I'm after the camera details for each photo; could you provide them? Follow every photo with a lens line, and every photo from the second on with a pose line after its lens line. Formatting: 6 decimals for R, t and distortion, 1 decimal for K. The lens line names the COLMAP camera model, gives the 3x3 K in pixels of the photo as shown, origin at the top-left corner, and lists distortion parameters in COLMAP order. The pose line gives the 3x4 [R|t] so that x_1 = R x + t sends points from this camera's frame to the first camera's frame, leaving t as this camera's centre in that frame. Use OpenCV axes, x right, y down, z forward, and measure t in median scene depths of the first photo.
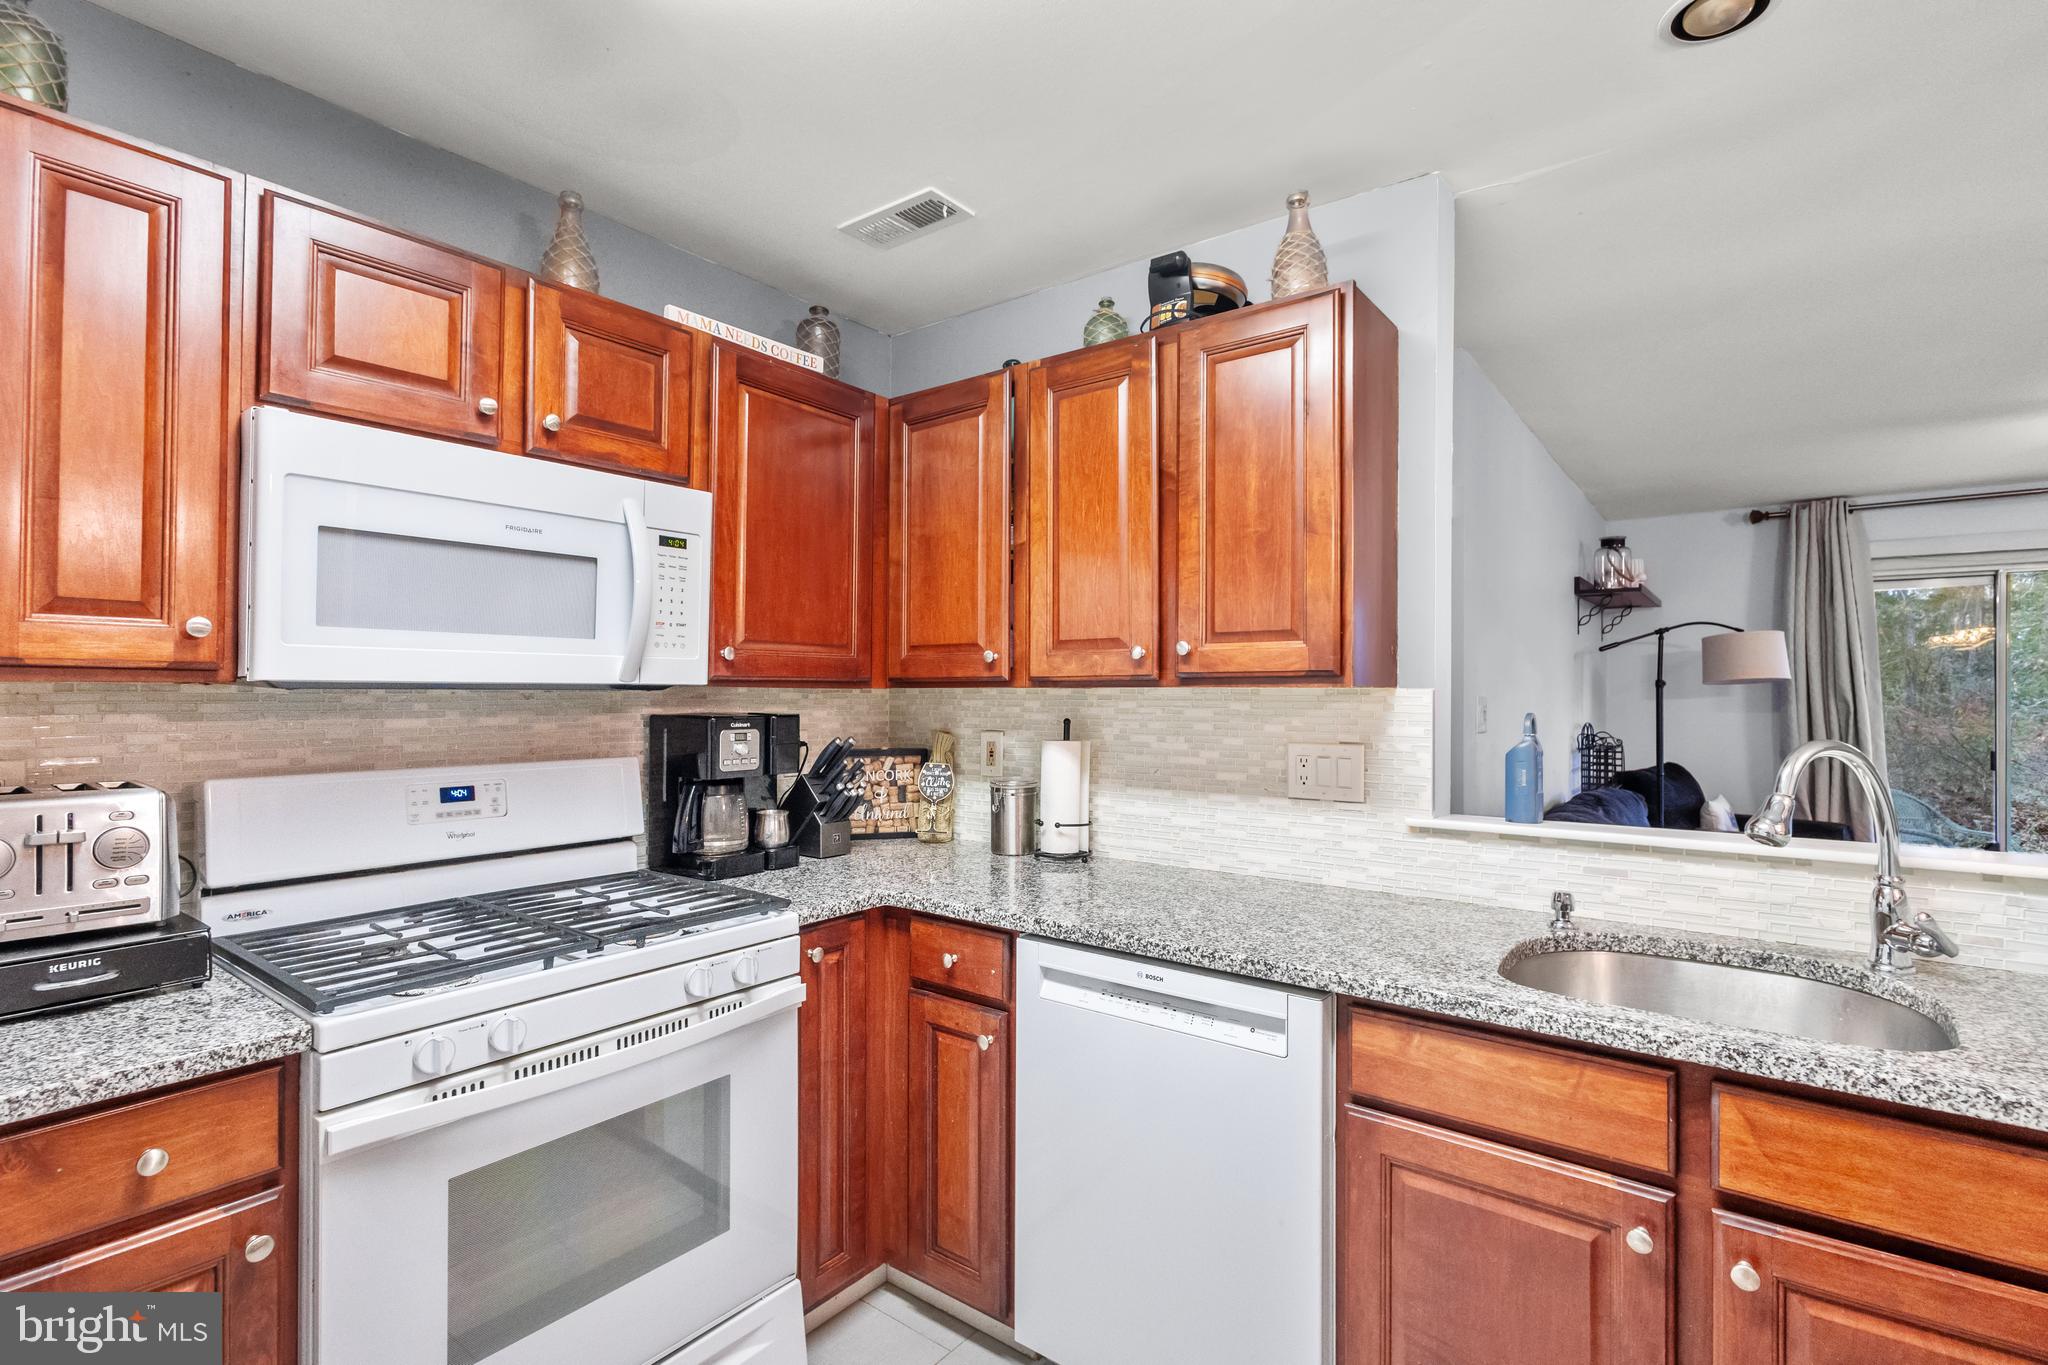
lens RADIAL K [[954.7, 0, 1033.4], [0, 954.7, 684.0], [0, 0, 1]] dist [0.003086, 0.000396]
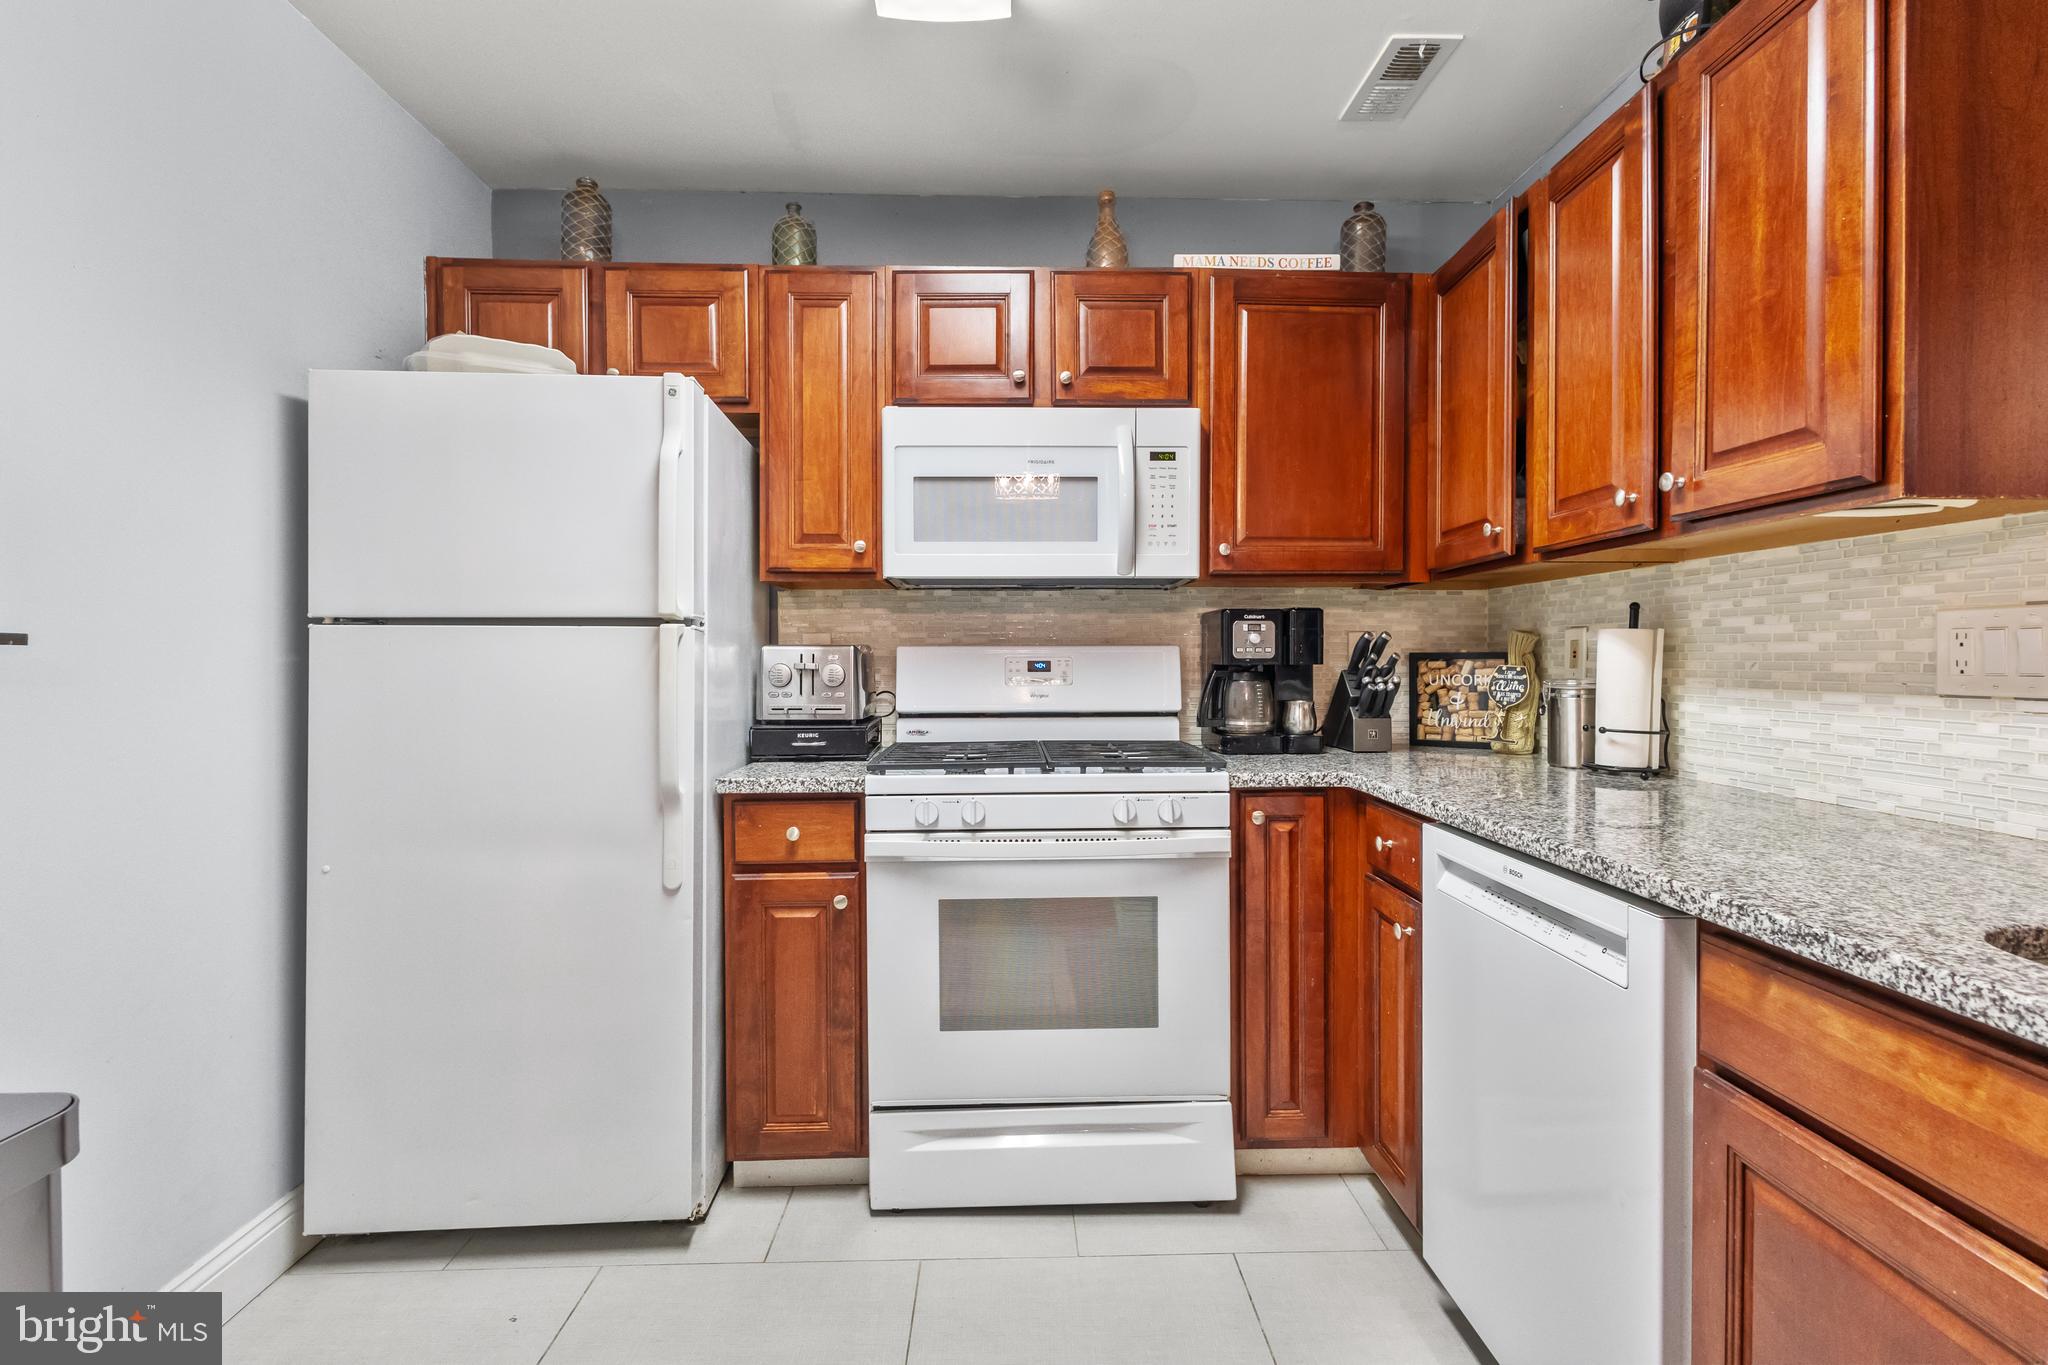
lens RADIAL K [[954.7, 0, 1040.7], [0, 954.7, 668.7], [0, 0, 1]] dist [0.003086, 0.000396]
pose [[0.628268, 0.001374, -0.777996, 0.435645], [0.011885, 0.999865, 0.011363, 0.096671], [0.777906, -0.016386, 0.628167, 0.132171]]
